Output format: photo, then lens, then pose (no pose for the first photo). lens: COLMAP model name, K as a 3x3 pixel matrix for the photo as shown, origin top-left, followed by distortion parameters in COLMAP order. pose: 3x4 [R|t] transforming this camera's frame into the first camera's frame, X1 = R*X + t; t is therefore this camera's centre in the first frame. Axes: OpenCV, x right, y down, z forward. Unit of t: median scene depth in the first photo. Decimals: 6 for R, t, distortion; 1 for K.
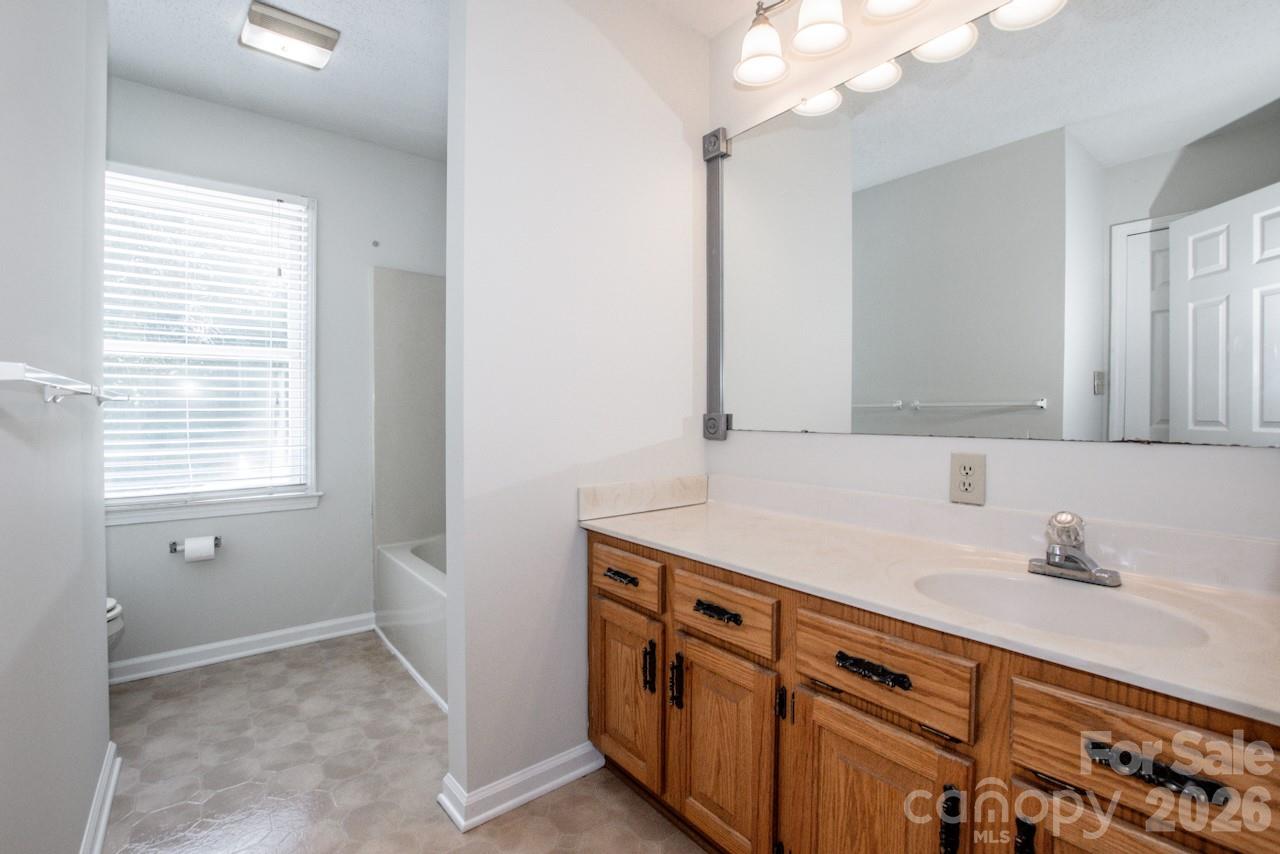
lens RADIAL K [[581.2, 0, 645.0], [0, 581.2, 418.7], [0, 0, 1]] dist [-0.034723, 0.000387]
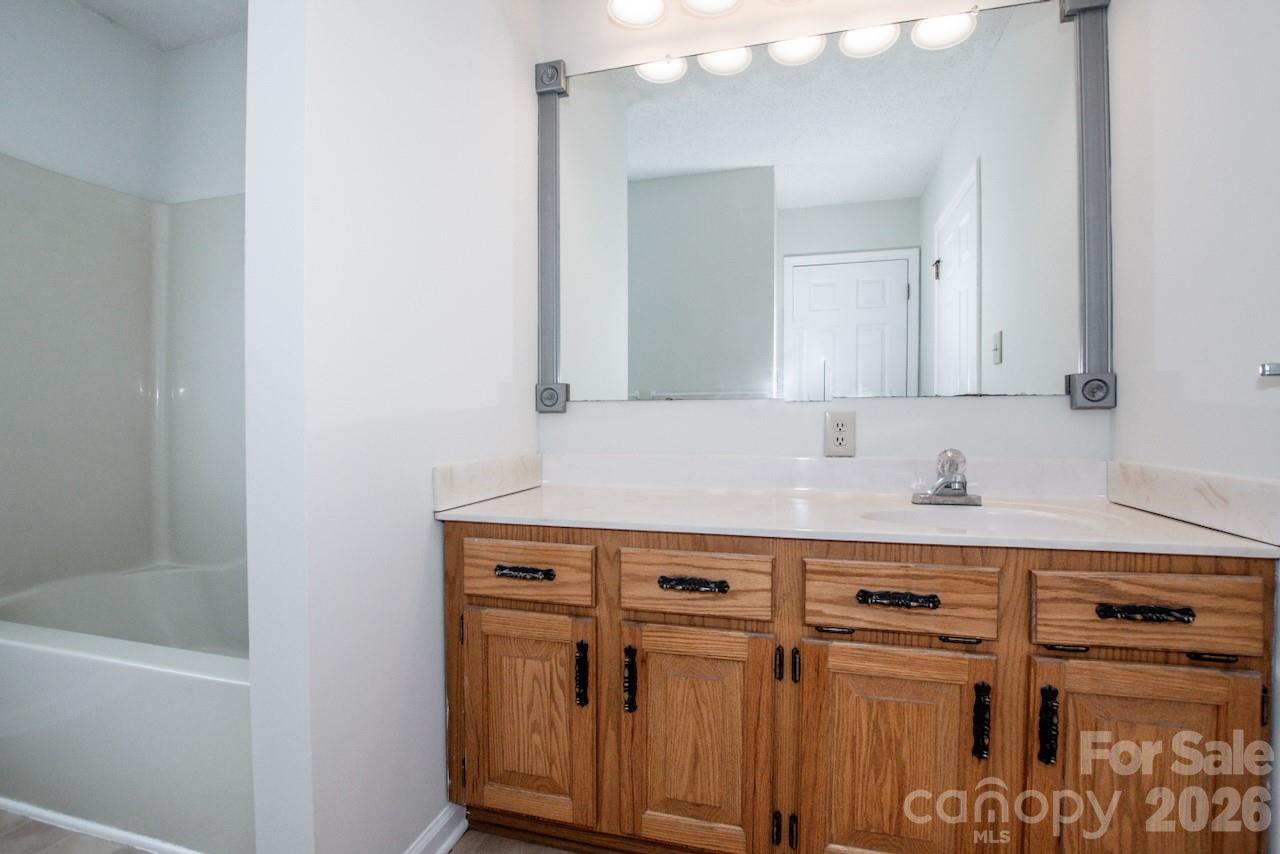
lens RADIAL K [[581.2, 0, 638.4], [0, 581.2, 430.9], [0, 0, 1]] dist [-0.034723, 0.000387]
pose [[0.806113, -0.008902, 0.591695, -0.447713], [0.008254, 0.999959, 0.003800, 0.094013], [-0.591704, 0.001821, 0.806153, 0.329229]]
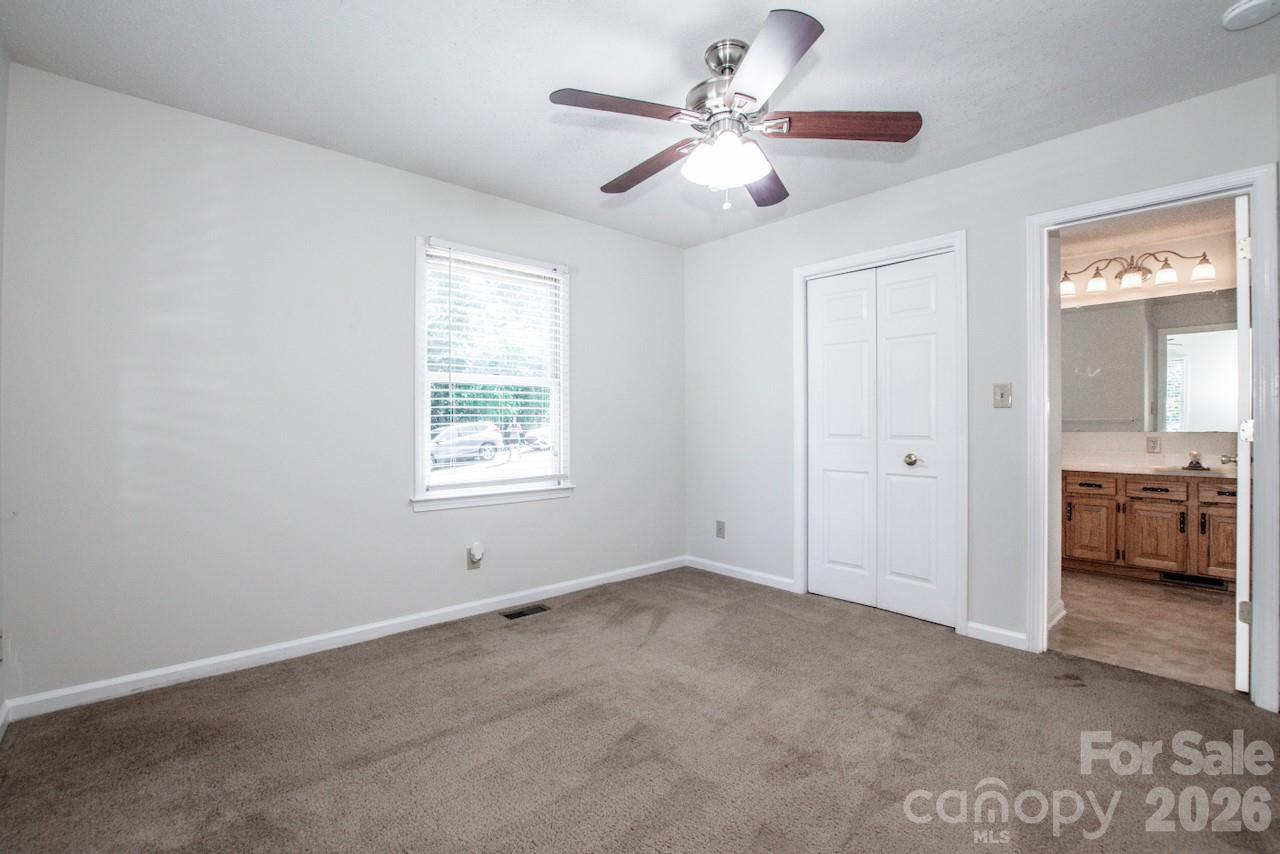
lens RADIAL K [[581.2, 0, 648.1], [0, 581.2, 426.4], [0, 0, 1]] dist [-0.034723, 0.000387]
pose [[0.997977, -0.002996, 0.063500, -2.476331], [0.003480, 0.999966, -0.007512, 0.017697], [-0.063475, 0.007718, 0.997954, -1.969785]]
